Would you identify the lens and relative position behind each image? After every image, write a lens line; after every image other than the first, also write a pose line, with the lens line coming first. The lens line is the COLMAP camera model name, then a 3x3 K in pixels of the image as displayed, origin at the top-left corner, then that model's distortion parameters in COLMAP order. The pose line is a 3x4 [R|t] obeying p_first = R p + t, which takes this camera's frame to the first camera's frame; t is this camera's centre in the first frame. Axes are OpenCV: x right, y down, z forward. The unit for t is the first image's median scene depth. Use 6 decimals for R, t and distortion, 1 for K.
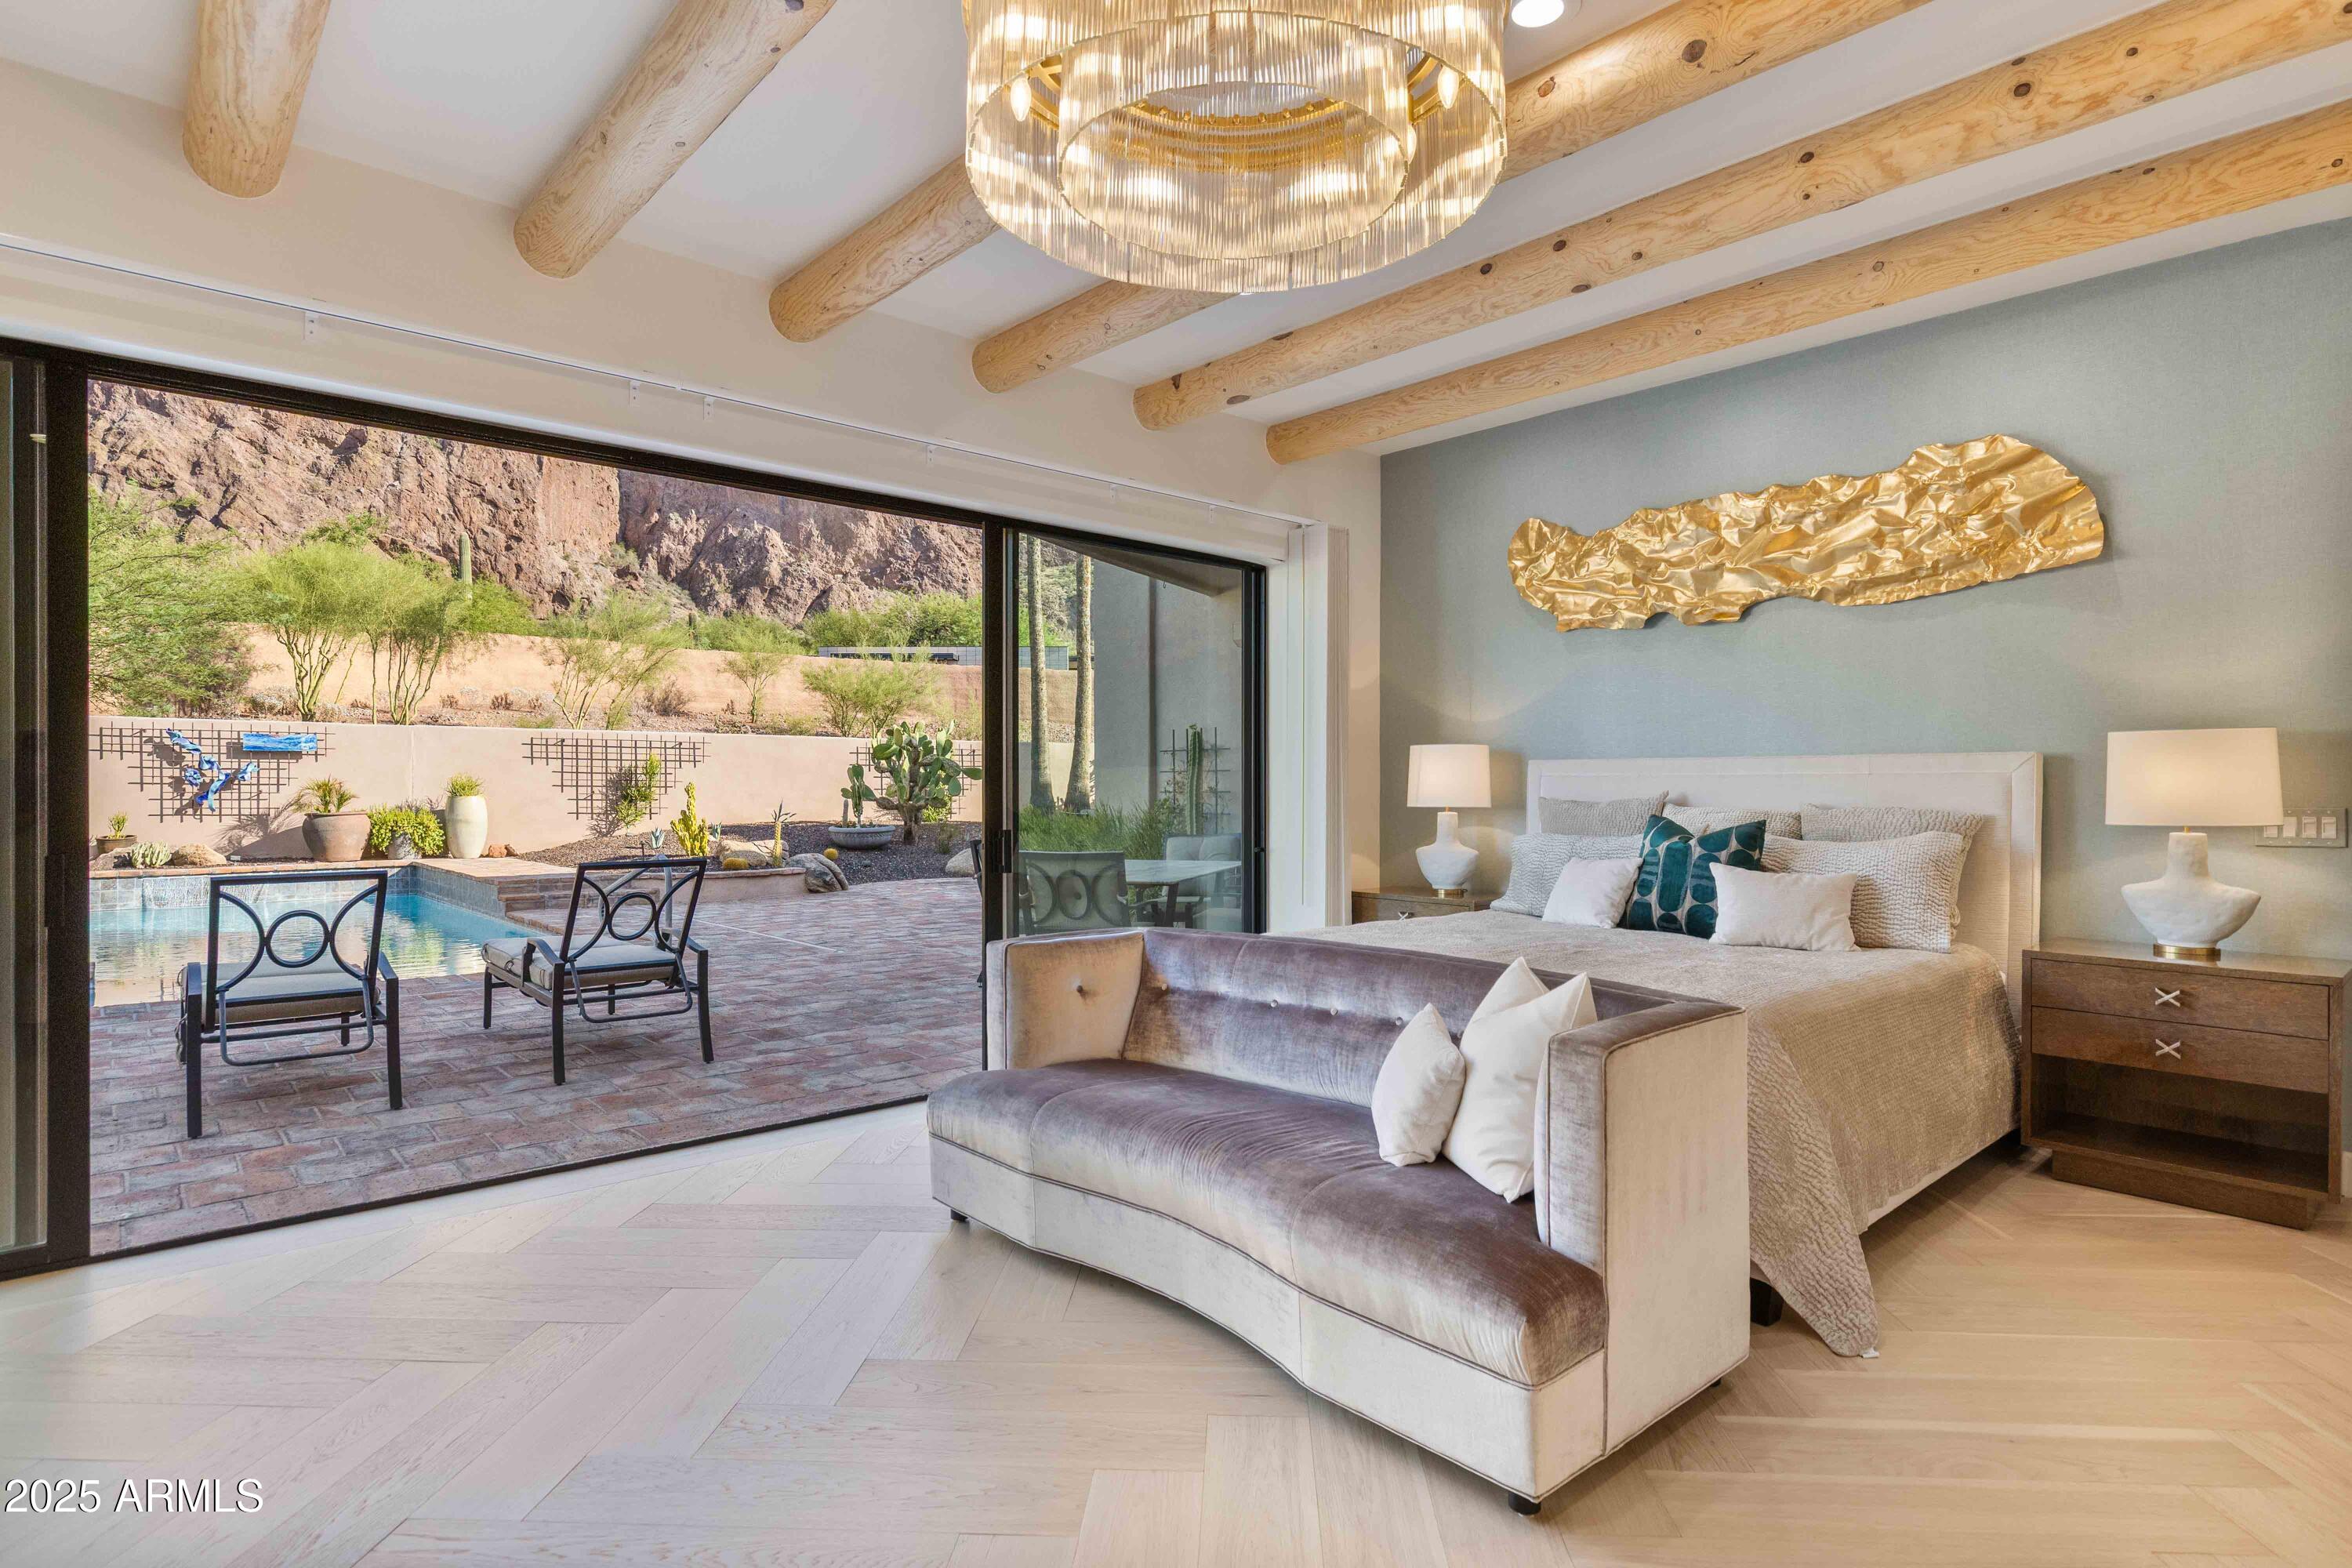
lens RADIAL K [[1199.7, 0, 1189.2], [0, 1199.7, 783.6], [0, 0, 1]] dist [-0.013505, 0.001511]
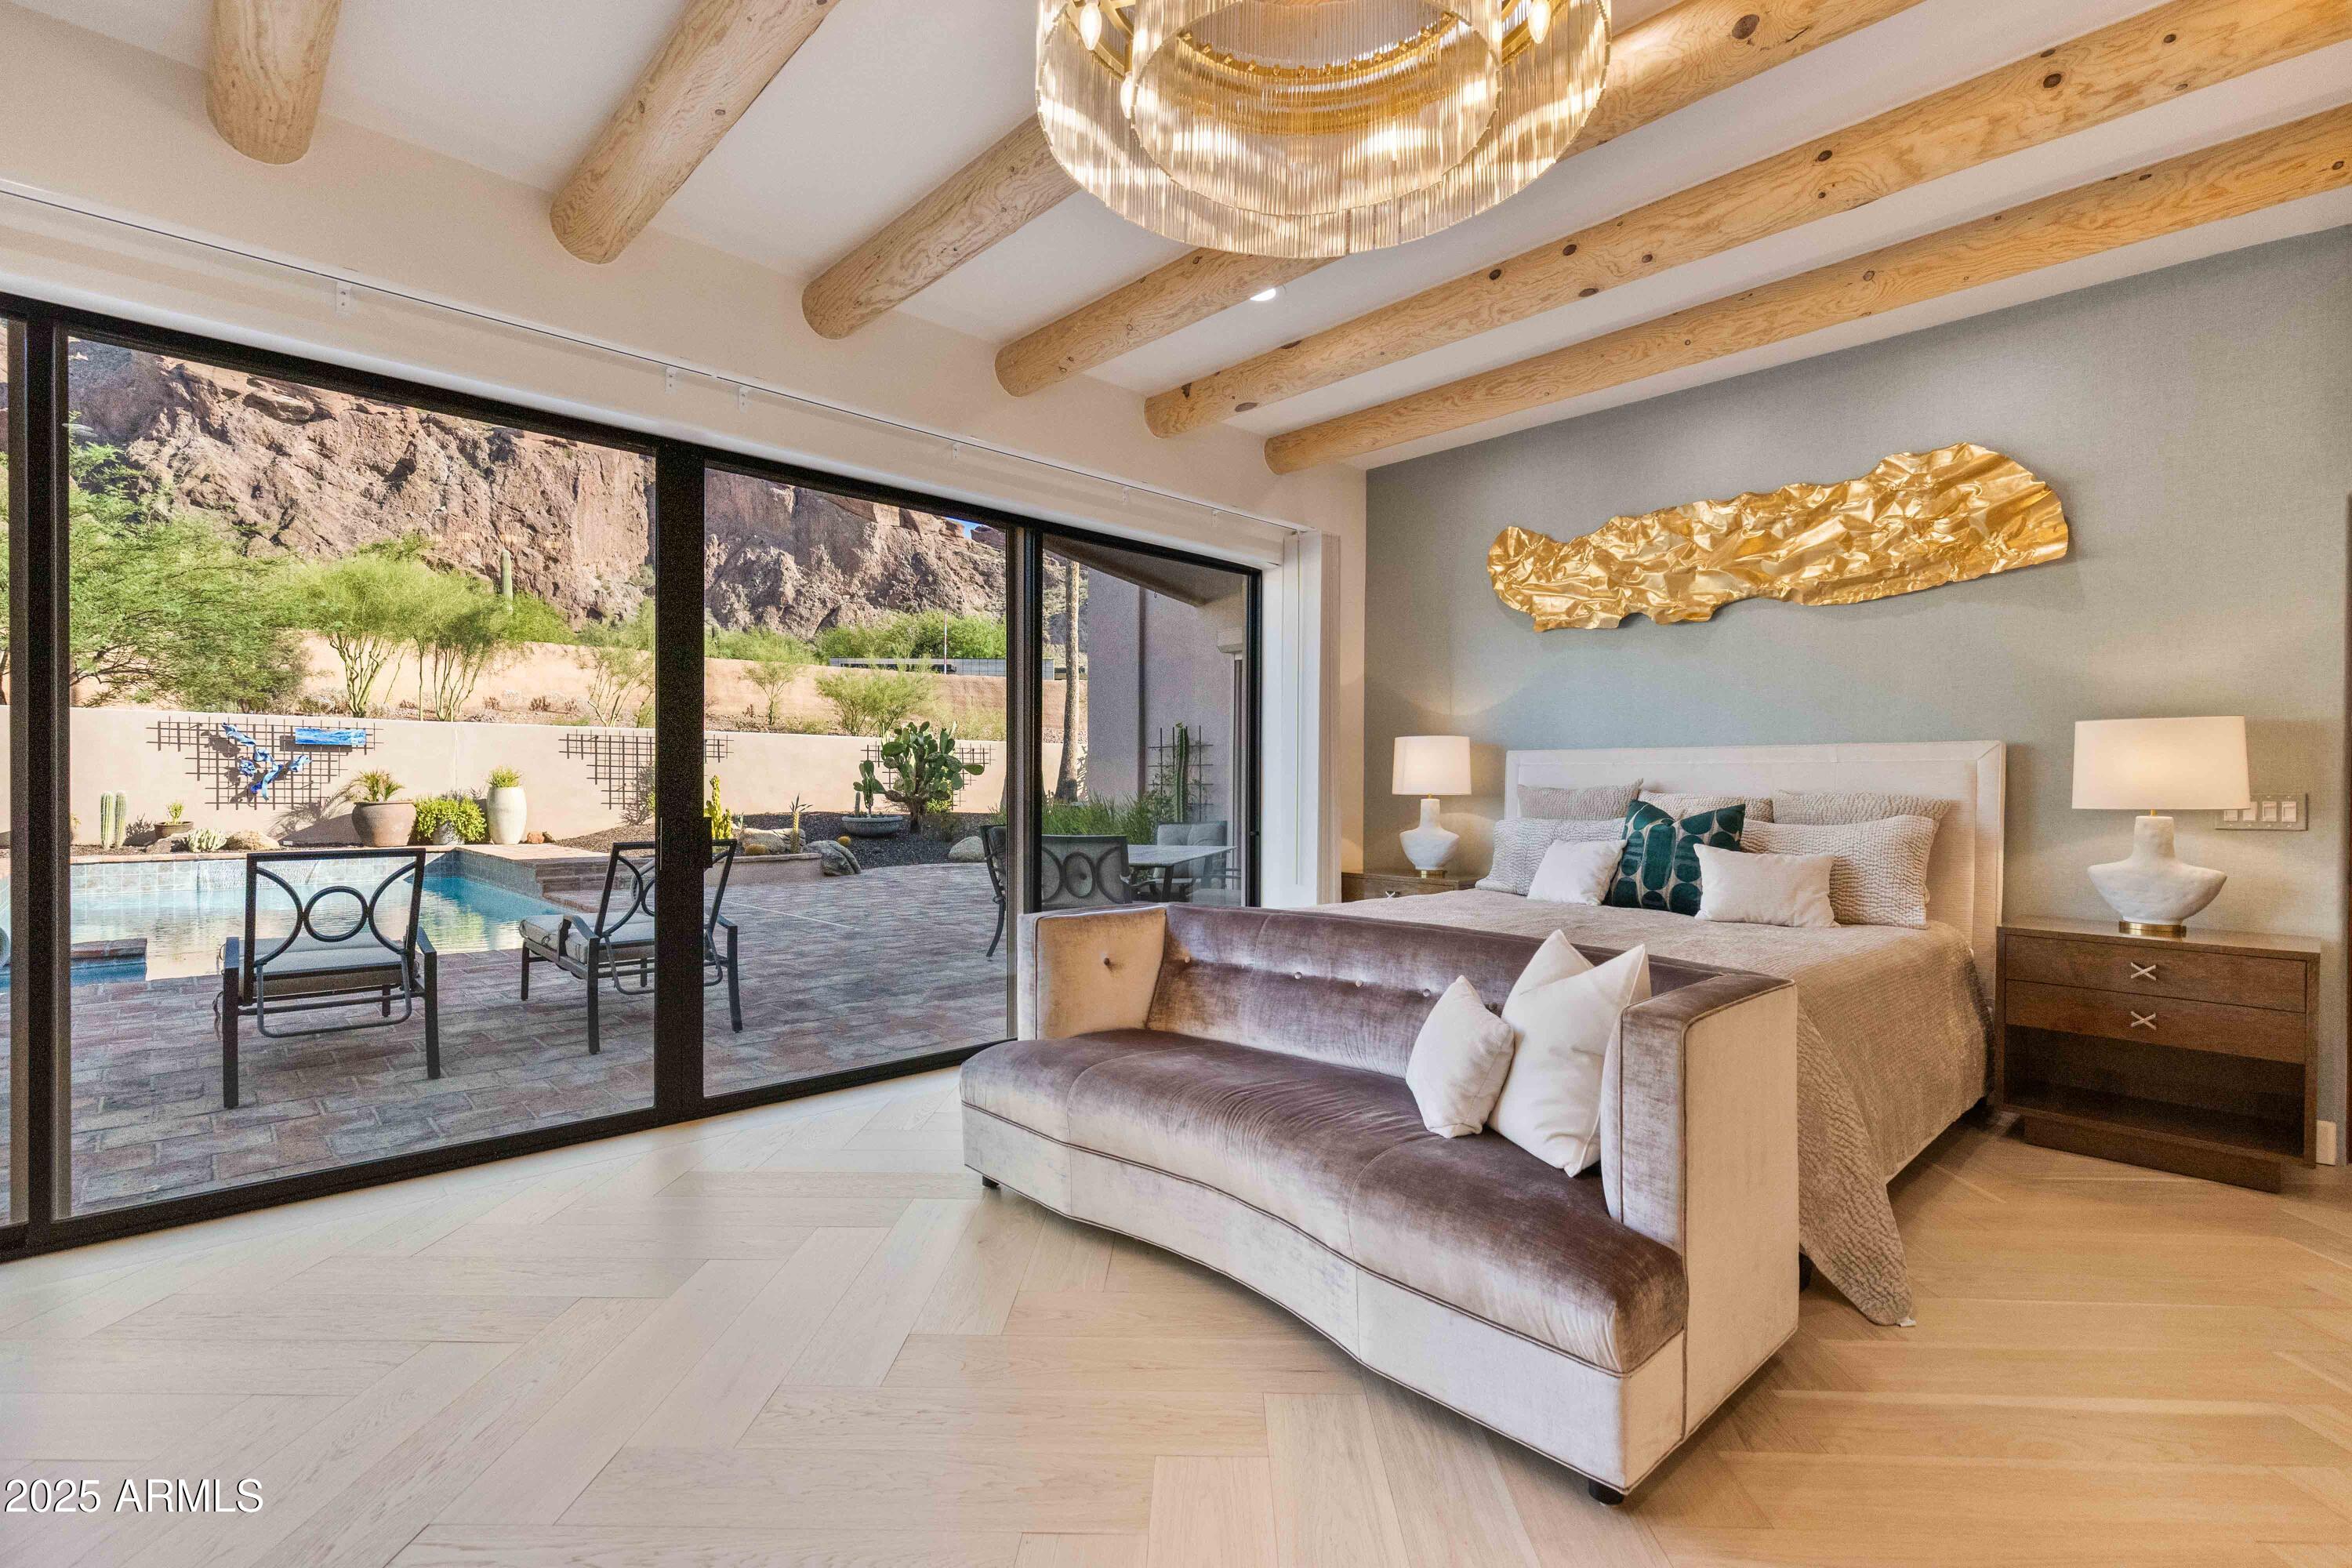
lens RADIAL K [[1053.6, 0, 1182.5], [0, 1053.6, 789.7], [0, 0, 1]] dist [-0.001545, -0.001312]
pose [[0.999663, 0.004814, 0.025492, -0.039516], [-0.004960, 0.999972, 0.005683, 0.013716], [-0.025464, -0.005808, 0.999659, 0.071473]]
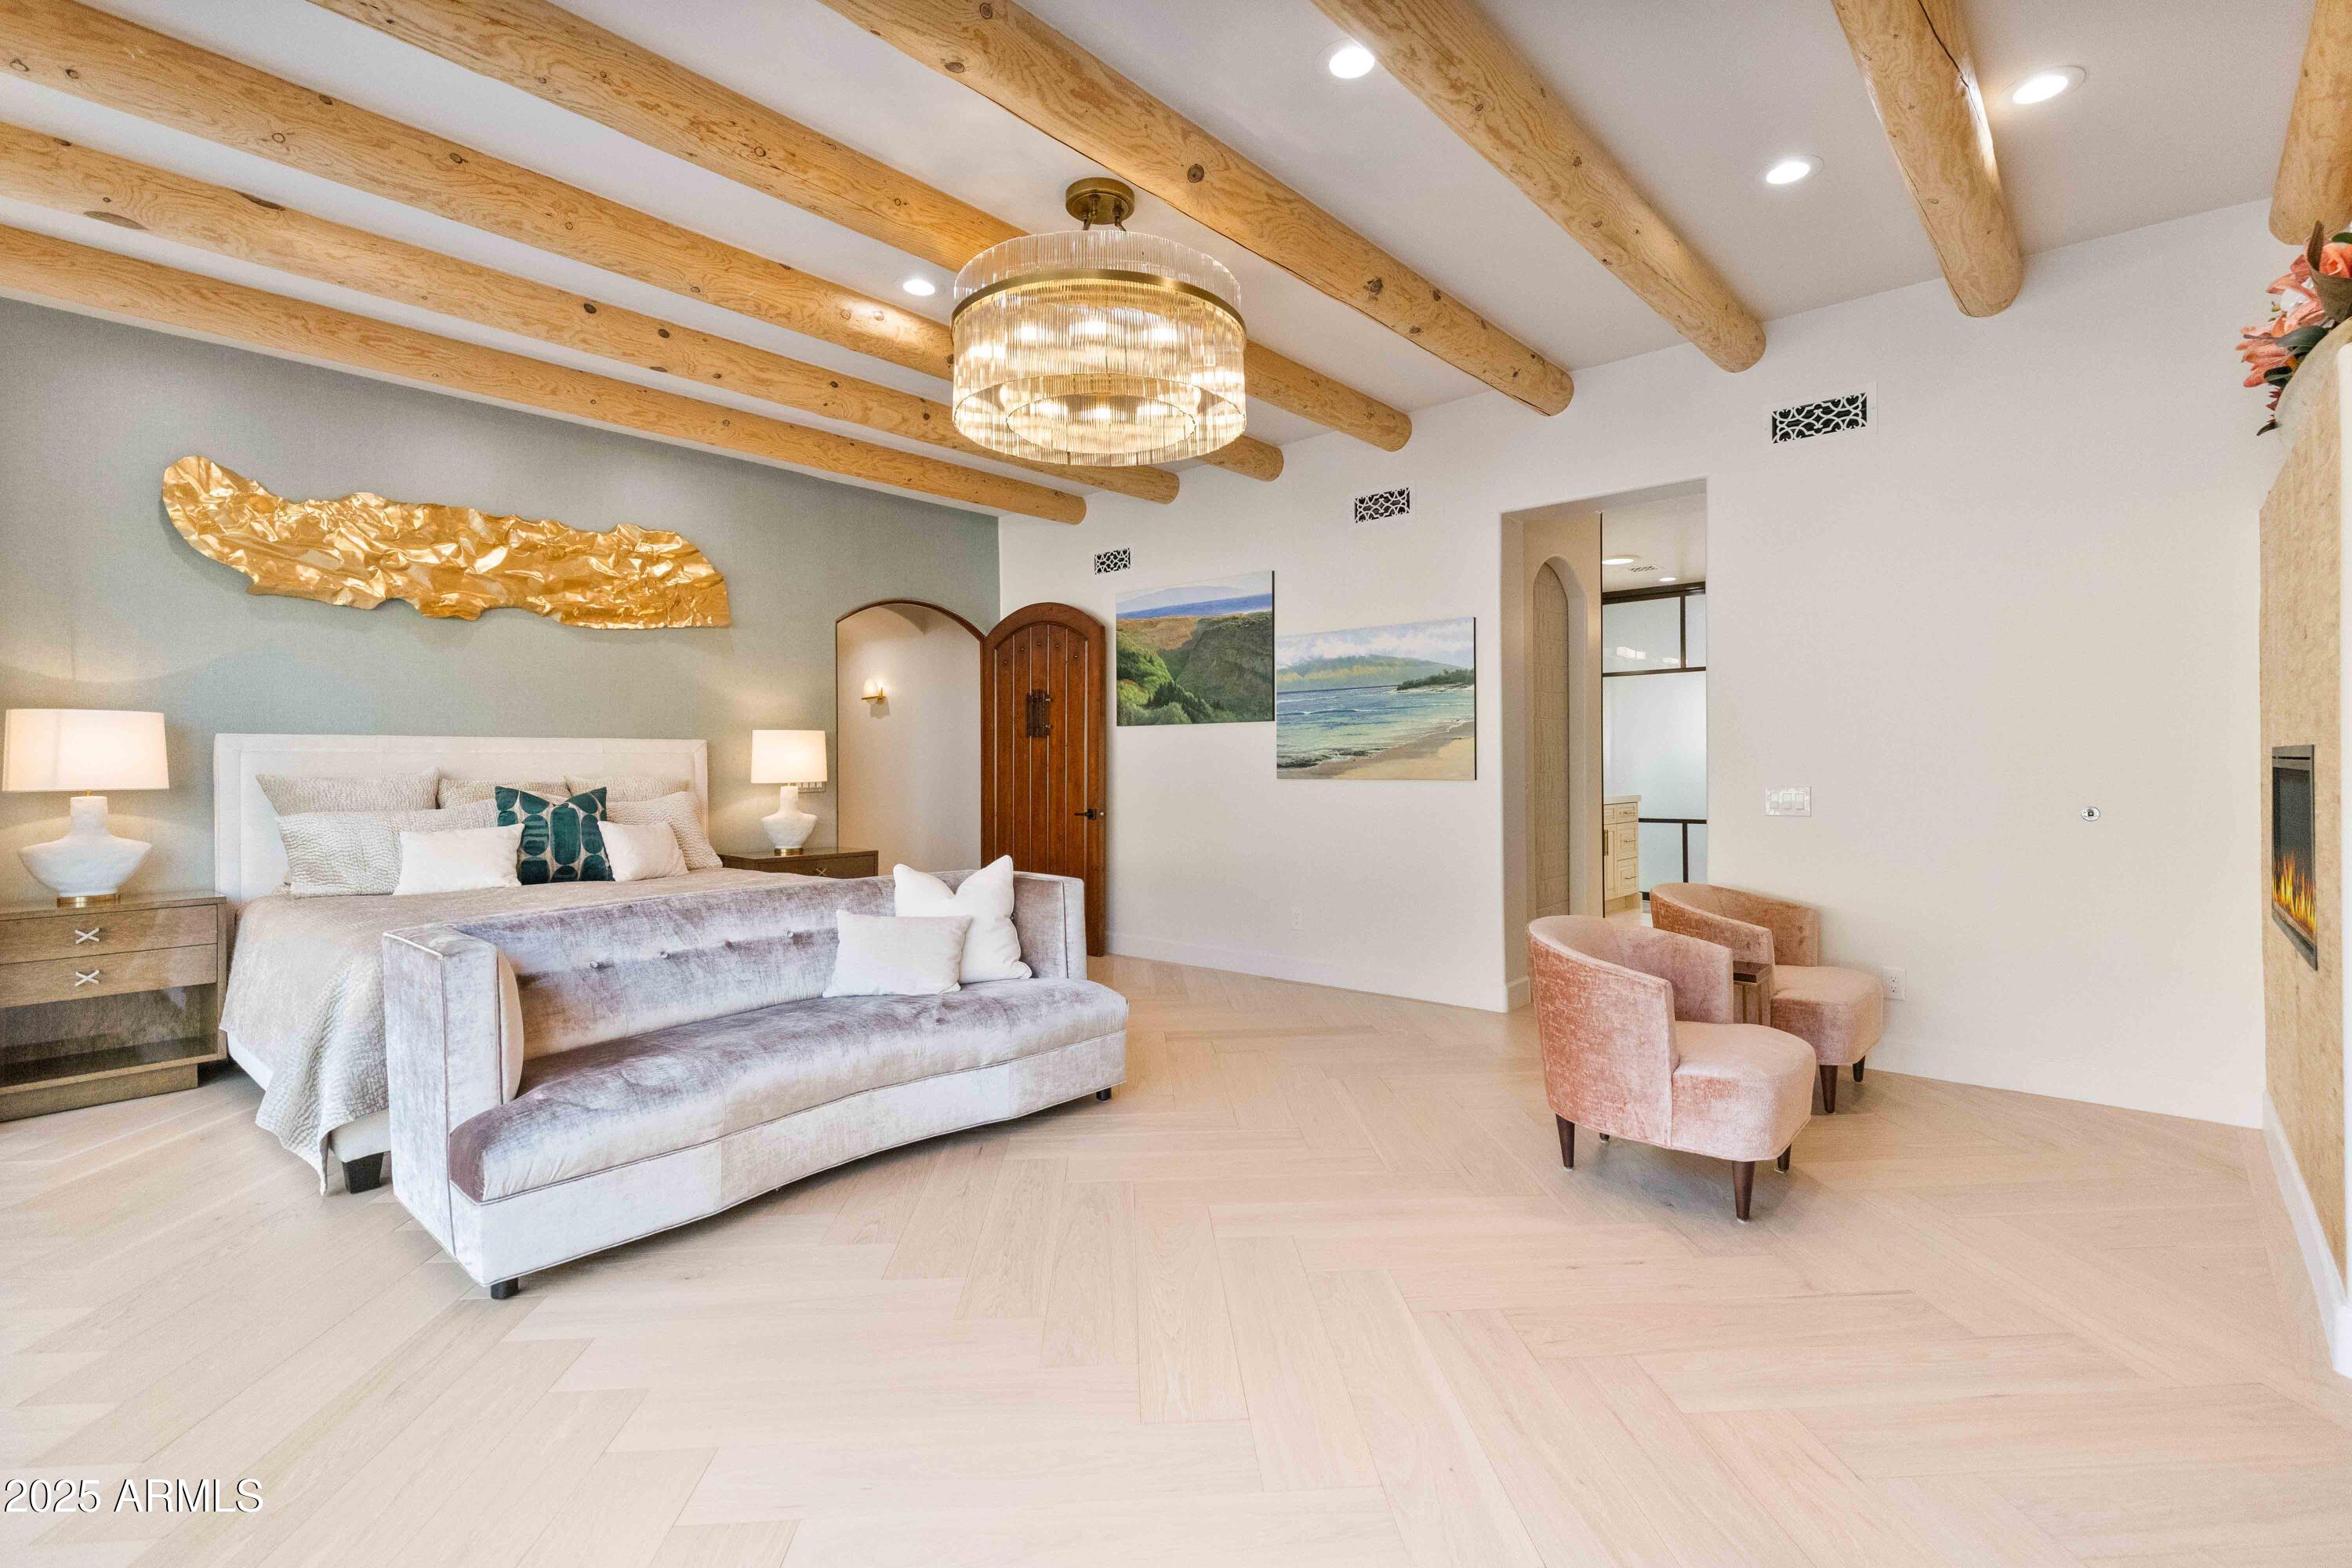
lens RADIAL K [[1053.6, 0, 1182.5], [0, 1053.6, 789.7], [0, 0, 1]] dist [-0.001545, -0.001312]
pose [[-0.151747, -0.022776, 0.988157, -0.708770], [0.001675, 0.999727, 0.023300, 0.006363], [-0.988418, 0.005190, -0.151668, 0.510944]]
